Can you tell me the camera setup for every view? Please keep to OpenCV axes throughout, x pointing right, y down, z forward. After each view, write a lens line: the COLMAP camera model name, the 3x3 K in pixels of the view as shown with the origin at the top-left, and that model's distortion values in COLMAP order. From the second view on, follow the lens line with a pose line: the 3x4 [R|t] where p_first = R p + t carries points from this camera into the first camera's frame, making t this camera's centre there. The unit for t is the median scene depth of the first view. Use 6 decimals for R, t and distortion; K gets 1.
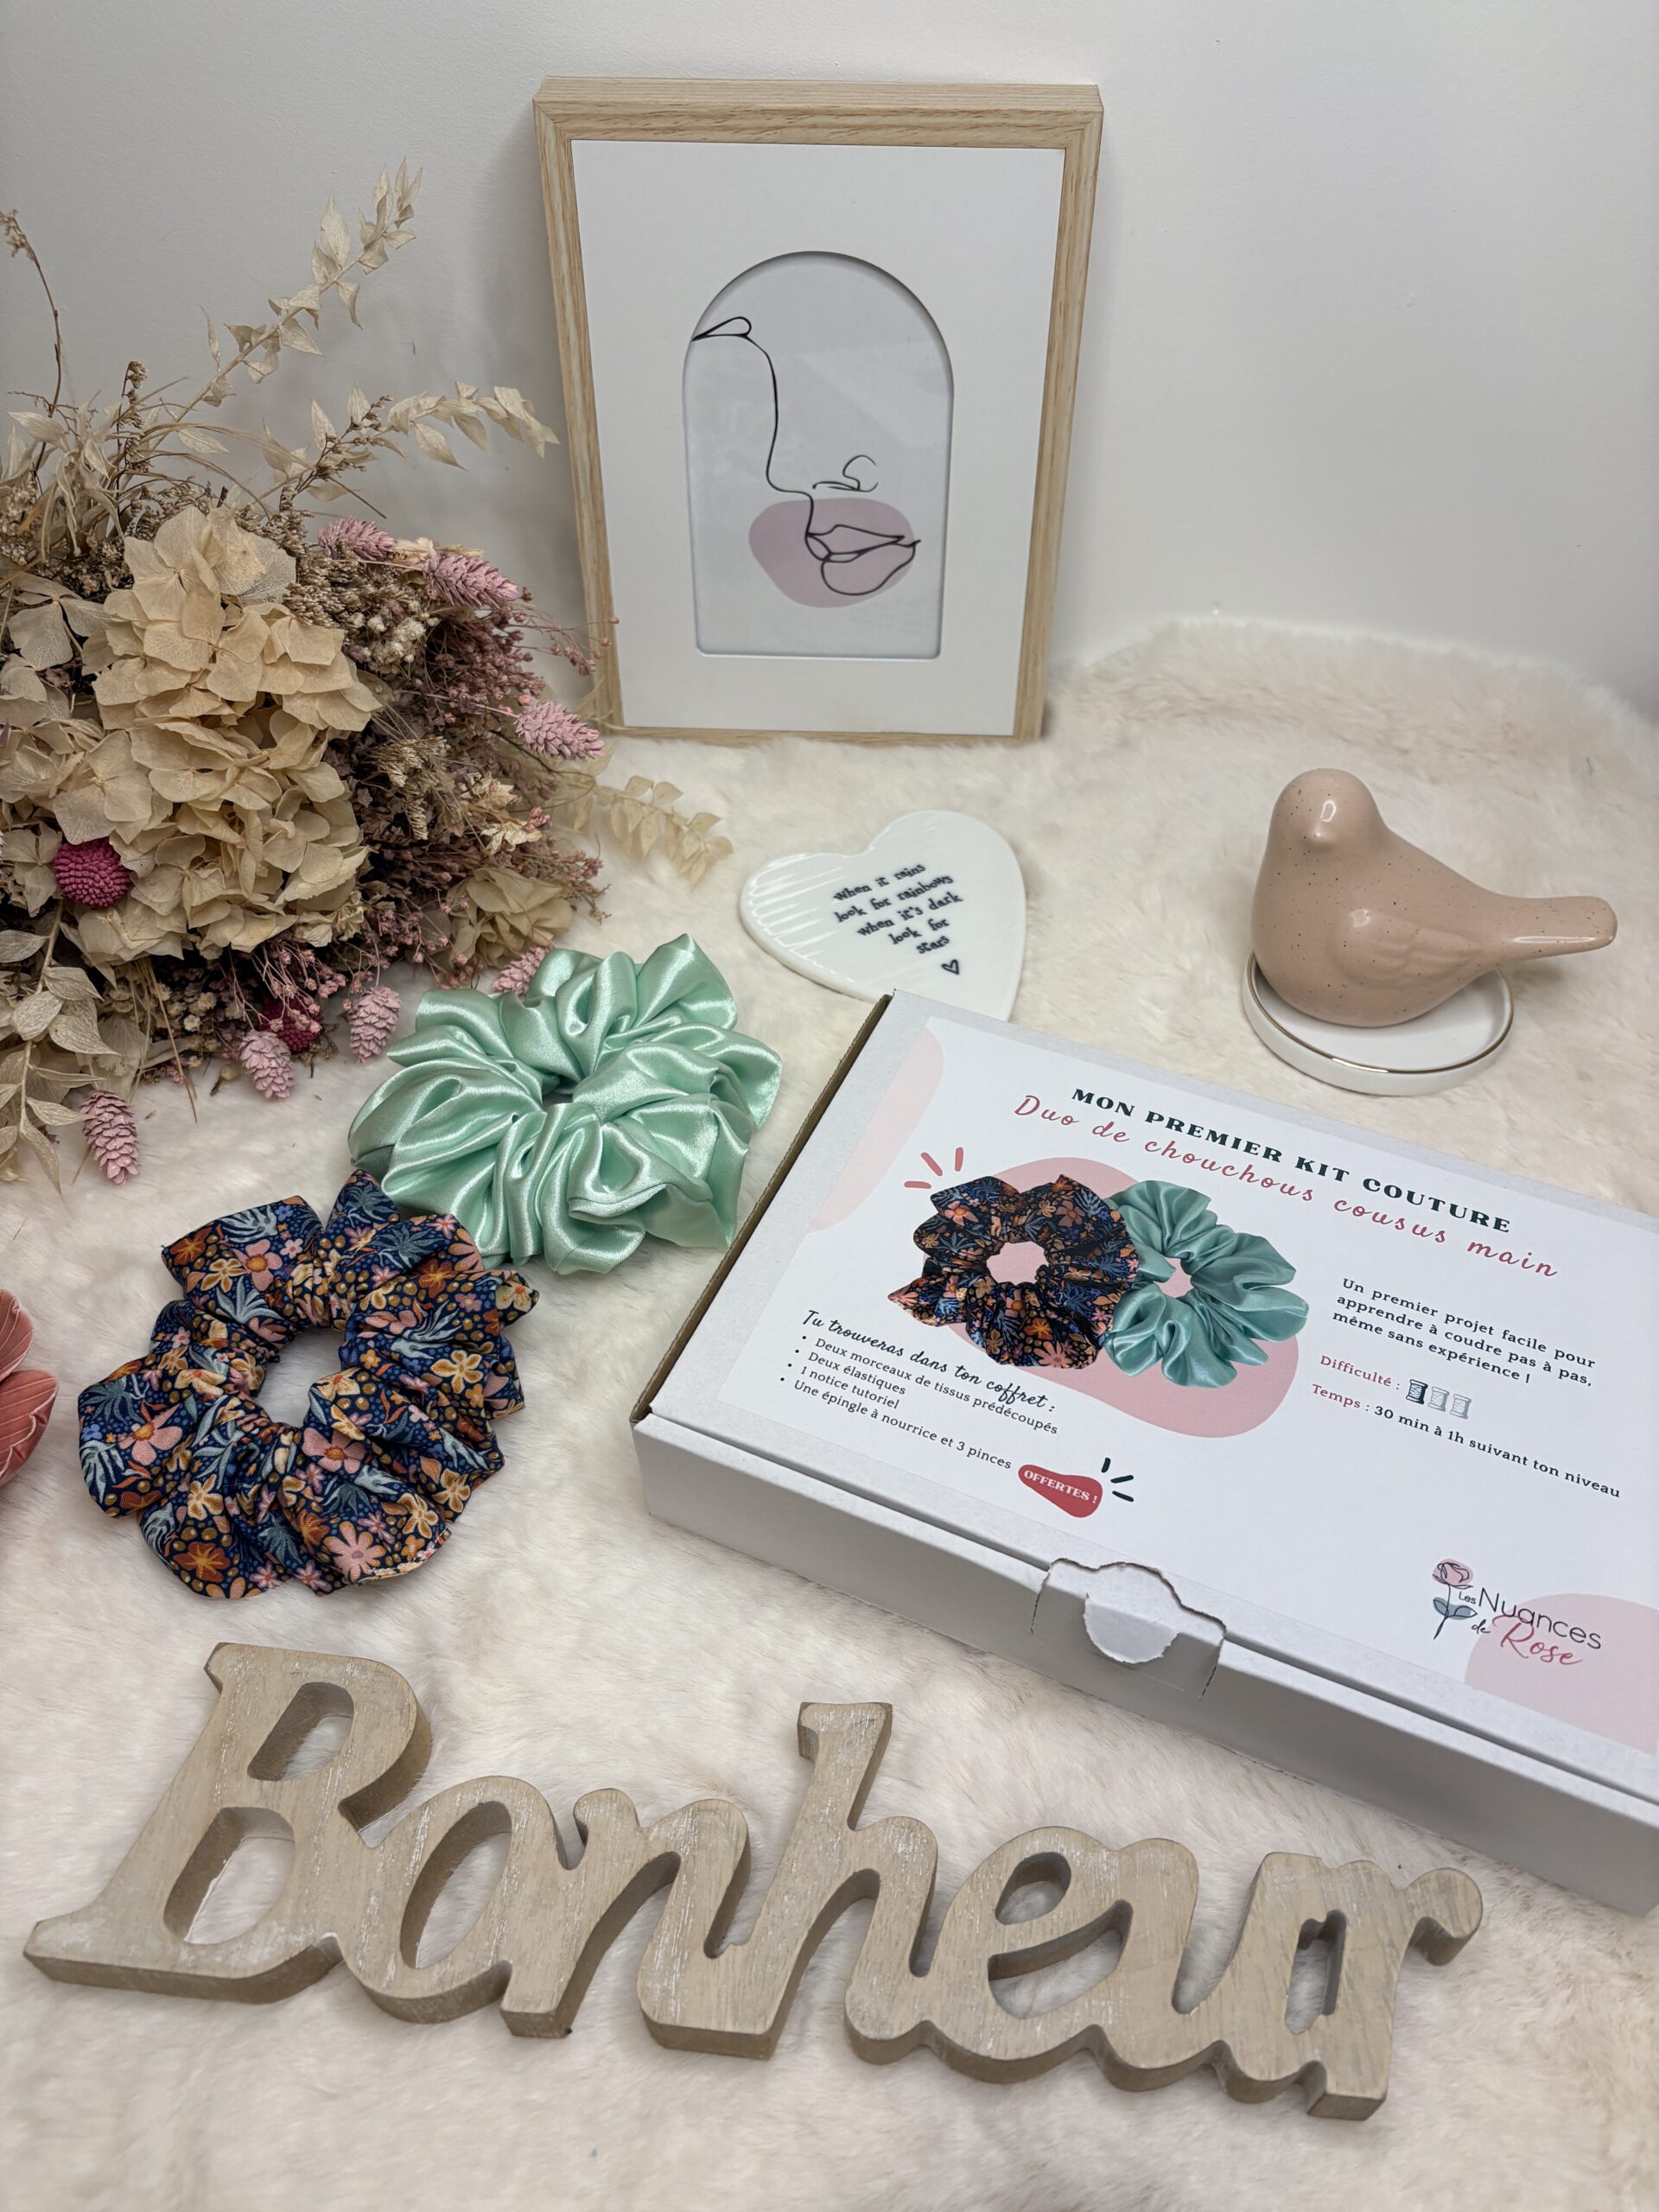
lens RADIAL K [[1782.0, 0, 847.3], [0, 1782.0, 1132.4], [0, 0, 1]] dist [-0.005537, 0.011085]
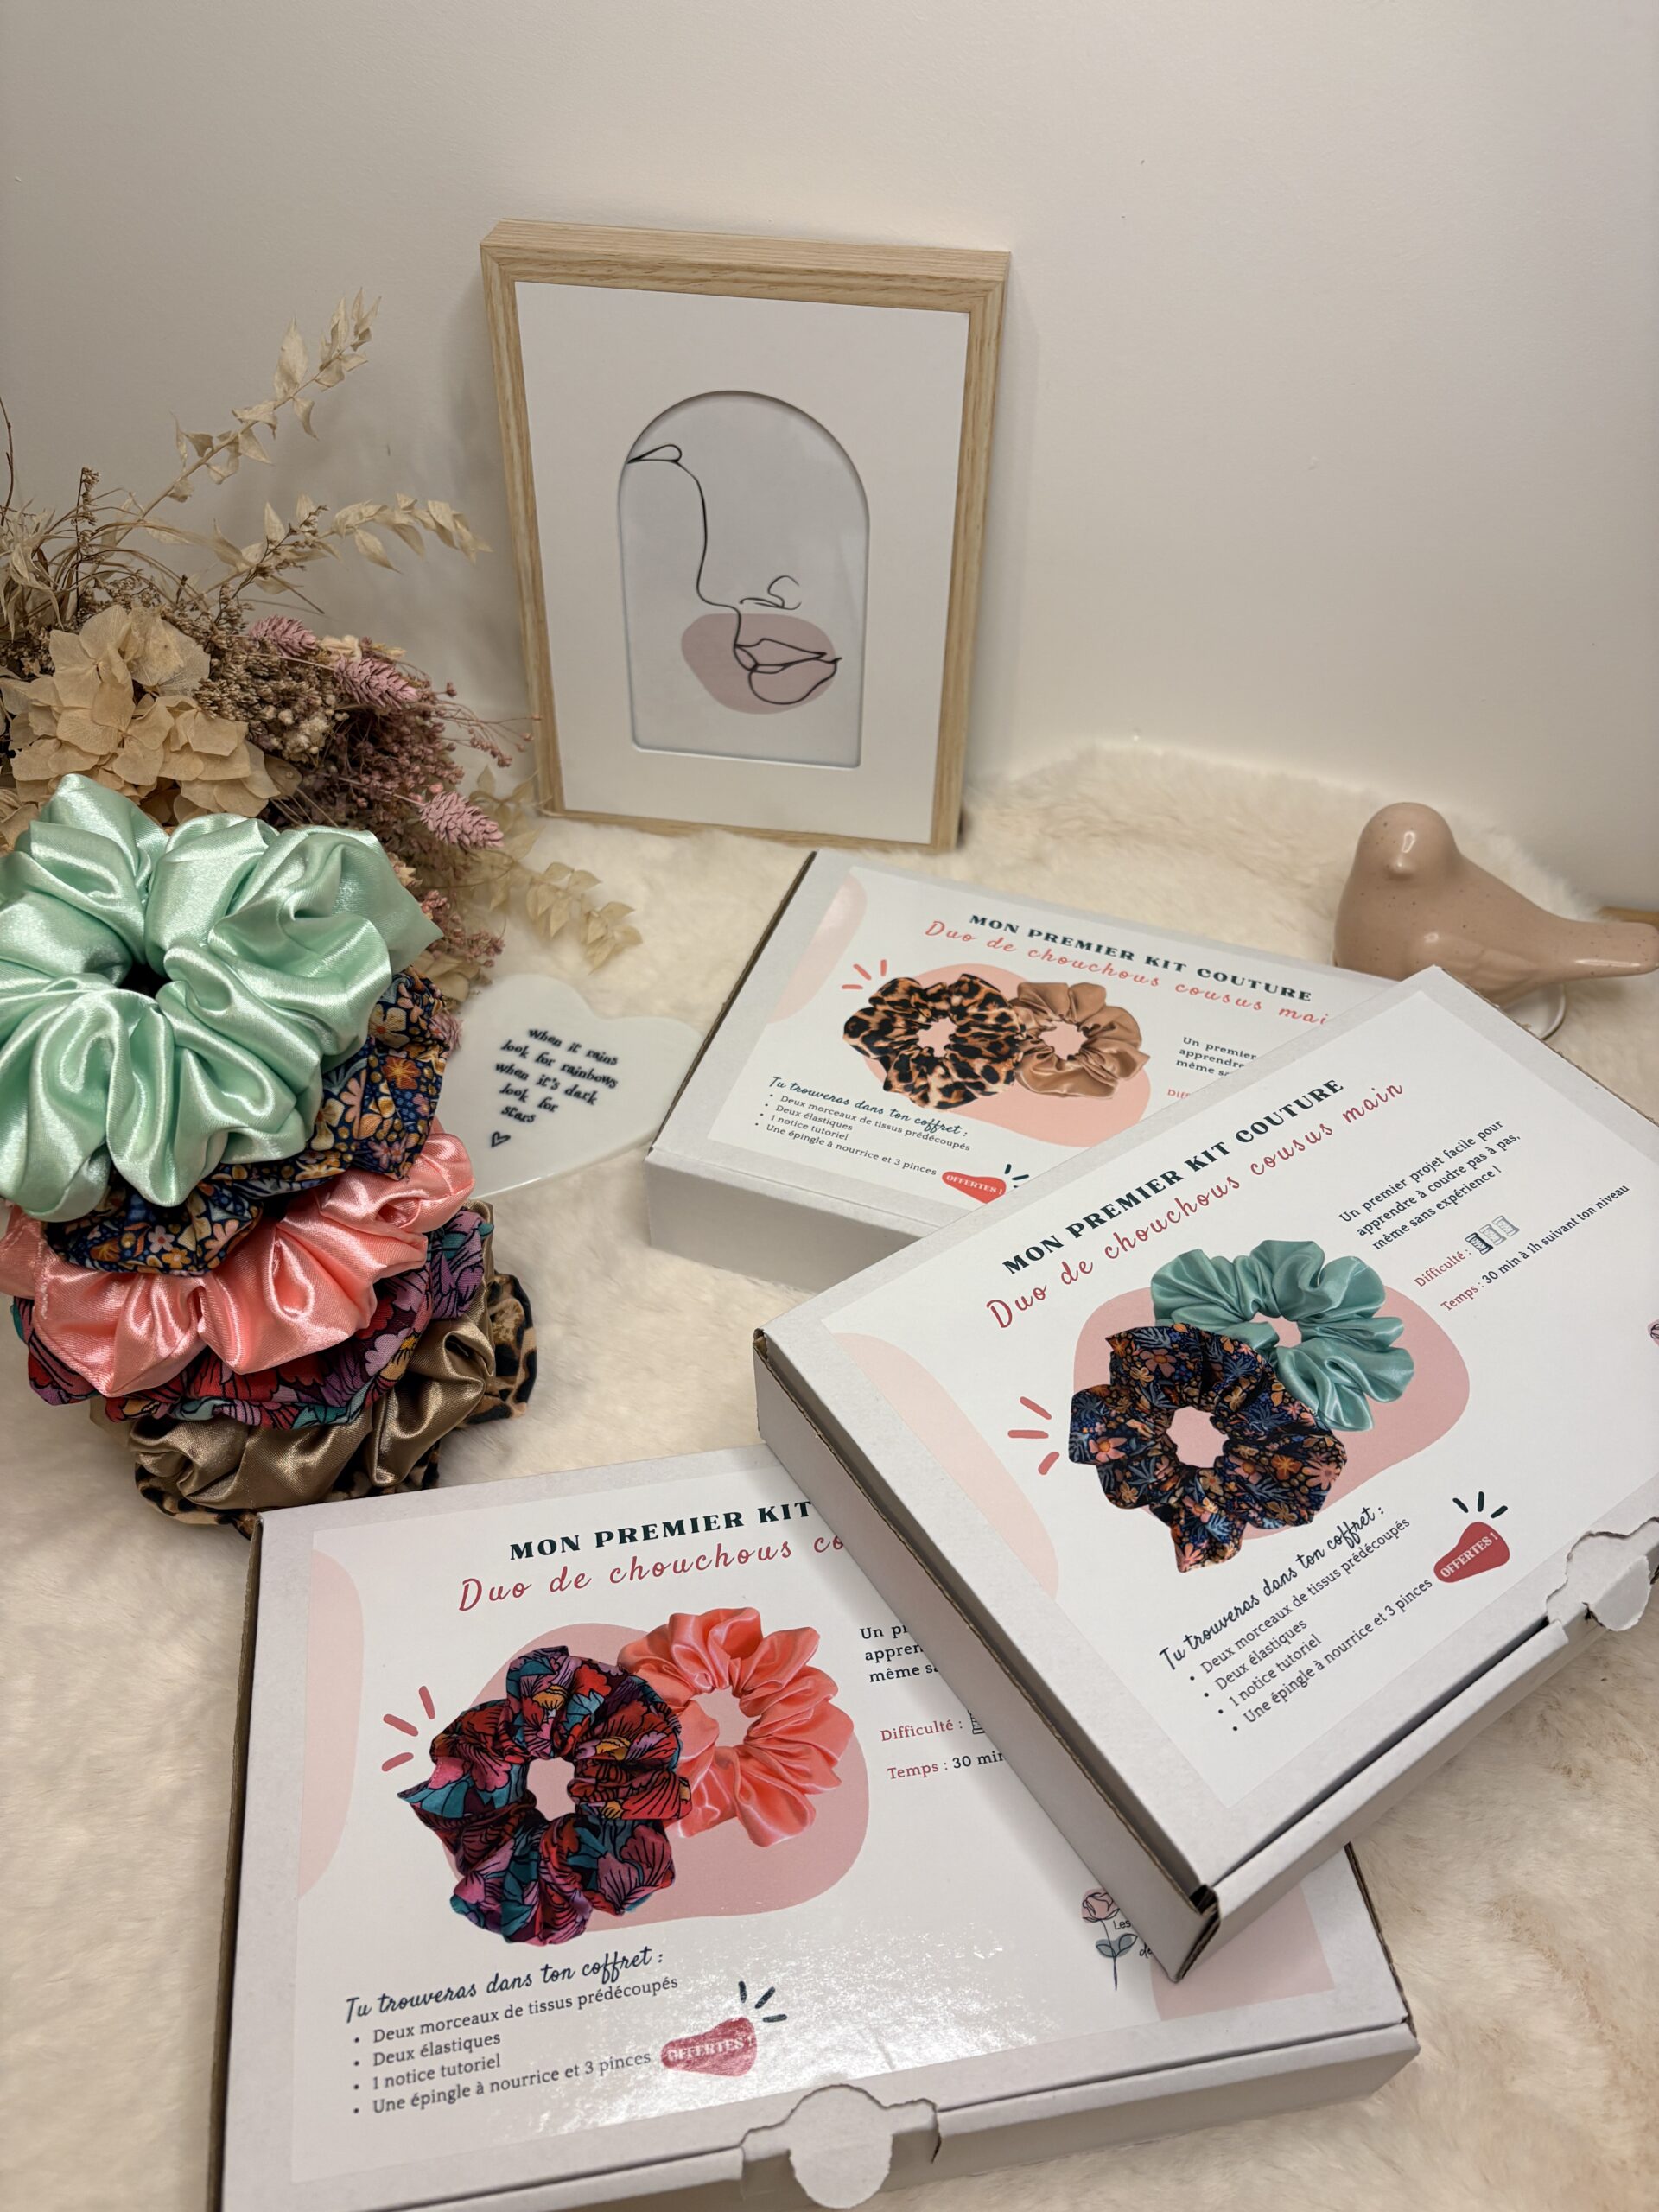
lens RADIAL K [[1782.0, 0, 849.8], [0, 1782.0, 1117.0], [0, 0, 1]] dist [-0.005537, 0.011085]
pose [[0.994873, 0.079329, -0.062720, 0.157322], [-0.081023, 0.996400, -0.024931, -0.042258], [0.060517, 0.029885, 0.997720, -0.050224]]
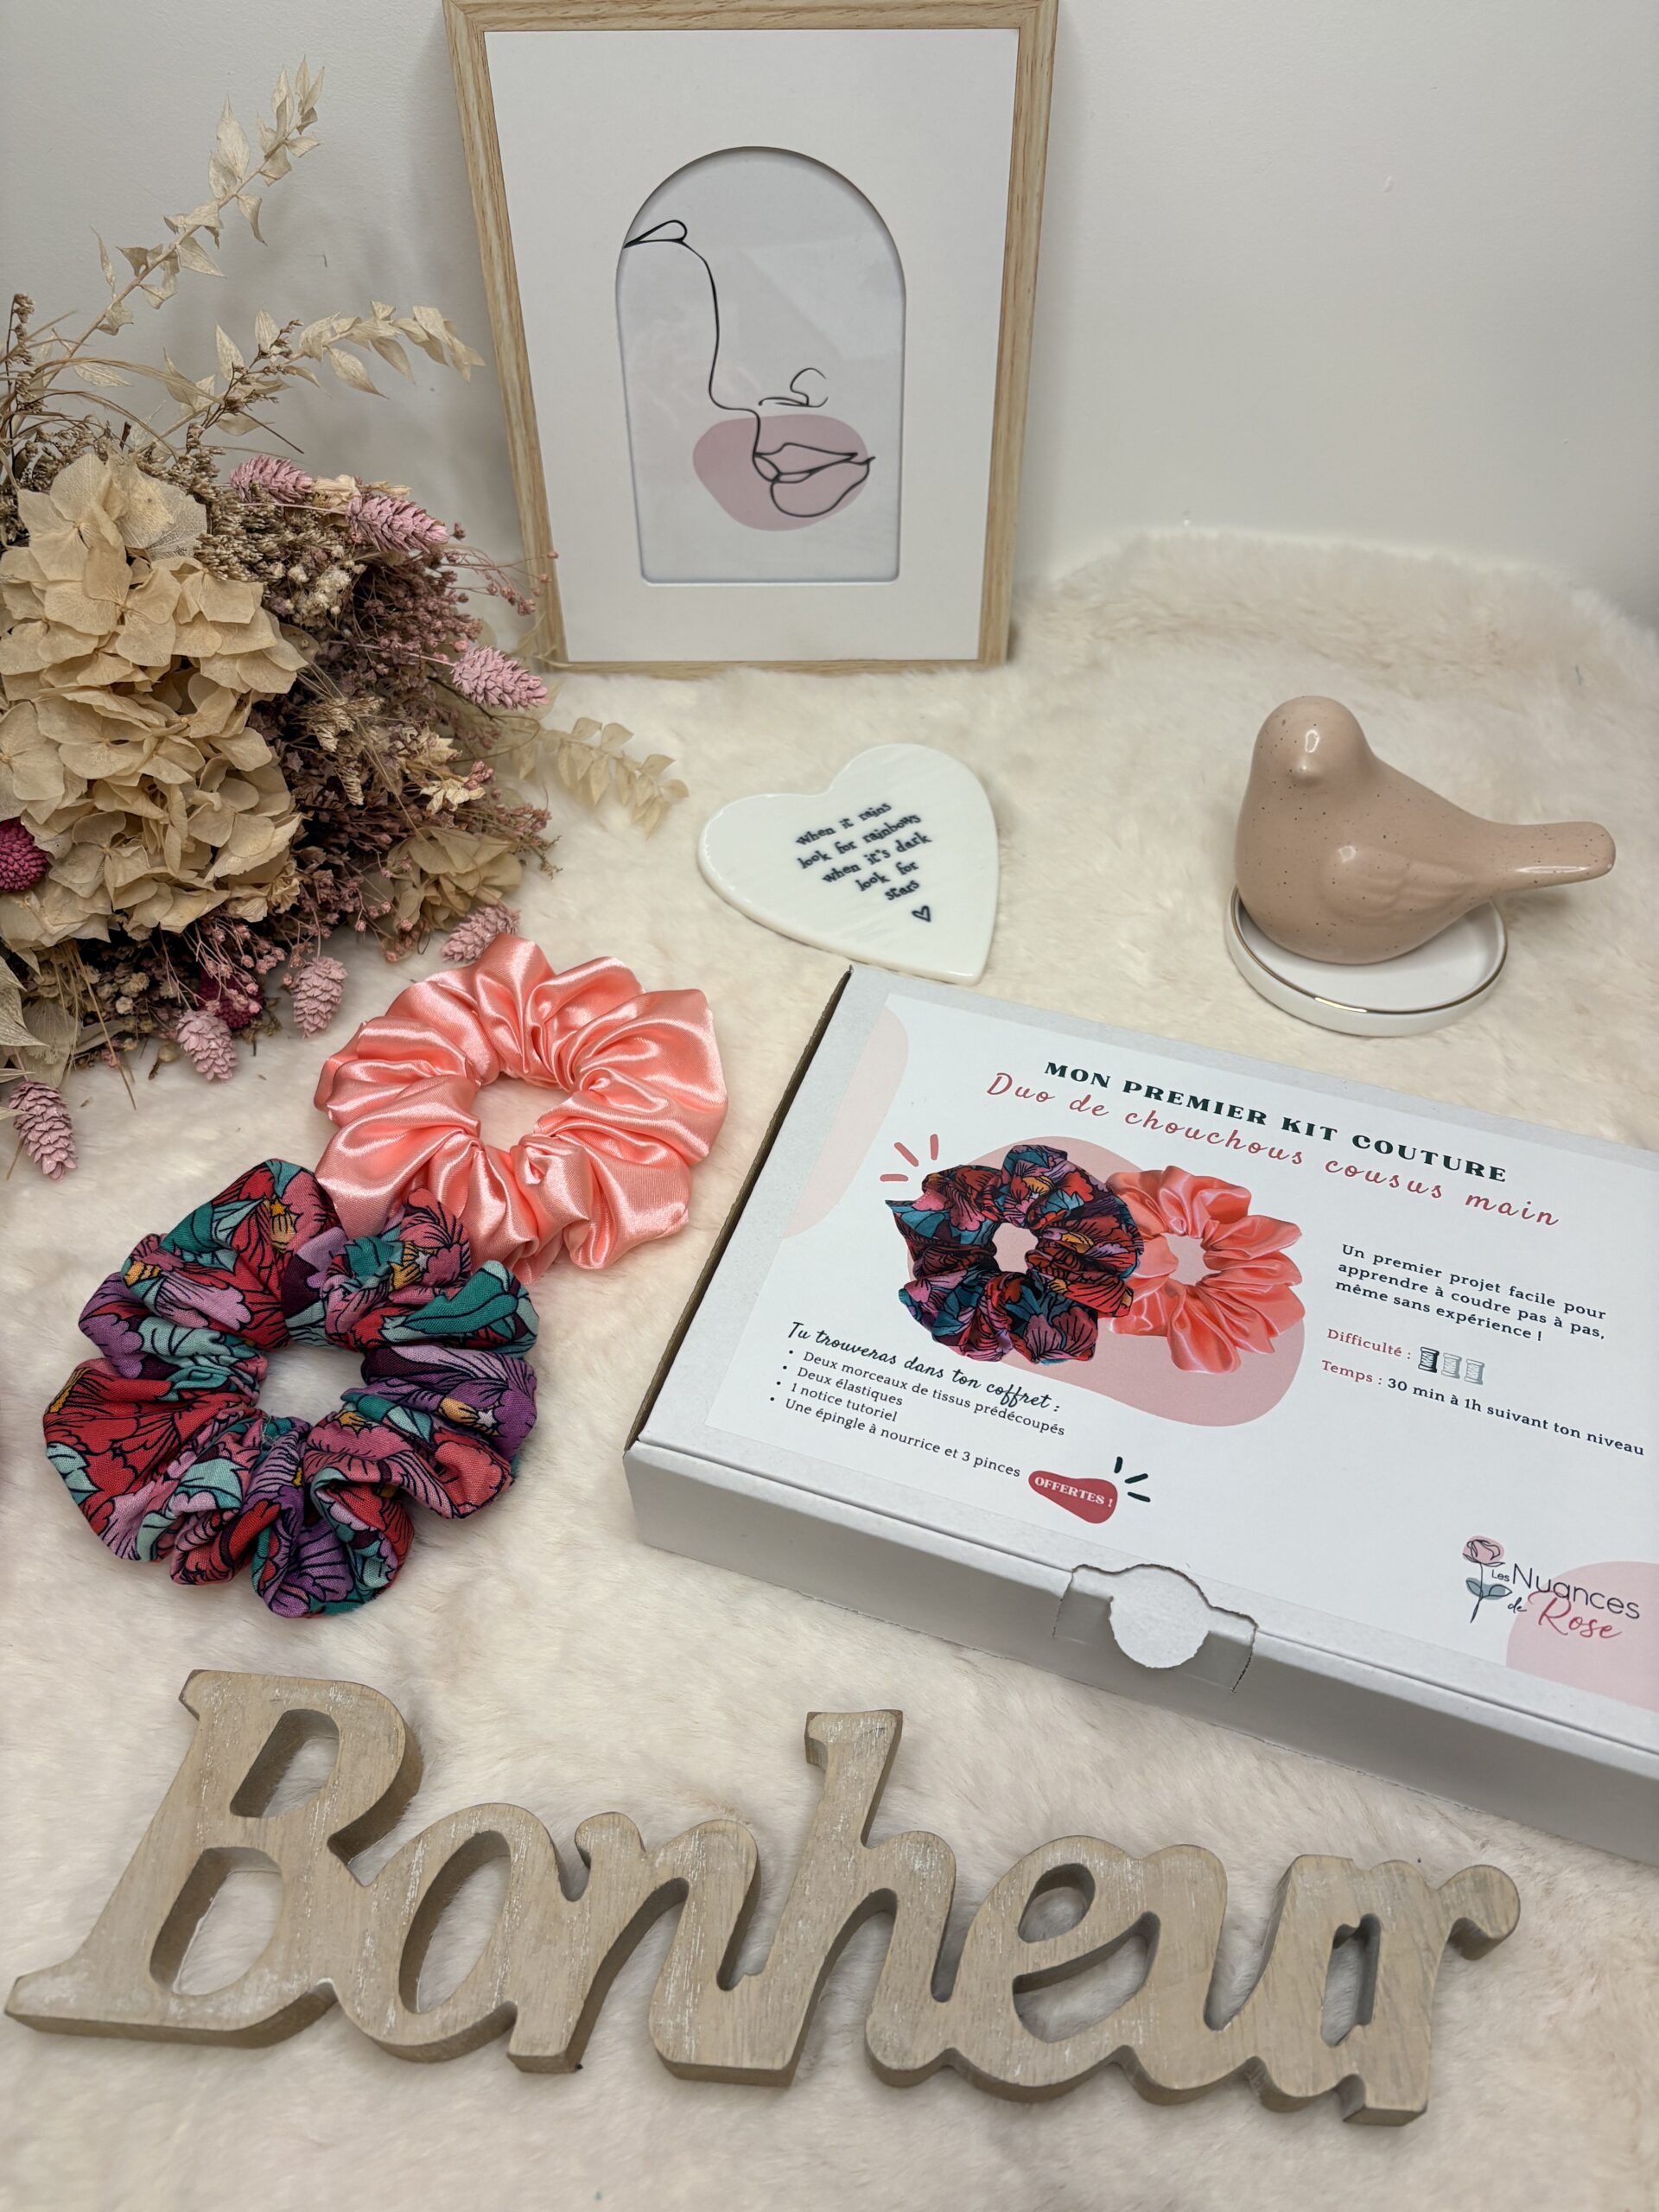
lens RADIAL K [[1782.0, 0, 846.2], [0, 1782.0, 1126.7], [0, 0, 1]] dist [-0.005537, 0.011085]
pose [[0.999252, -0.034420, 0.017650, -0.003504], [0.033349, 0.997775, 0.057734, -0.038997], [-0.019598, -0.057102, 0.998176, 0.044567]]
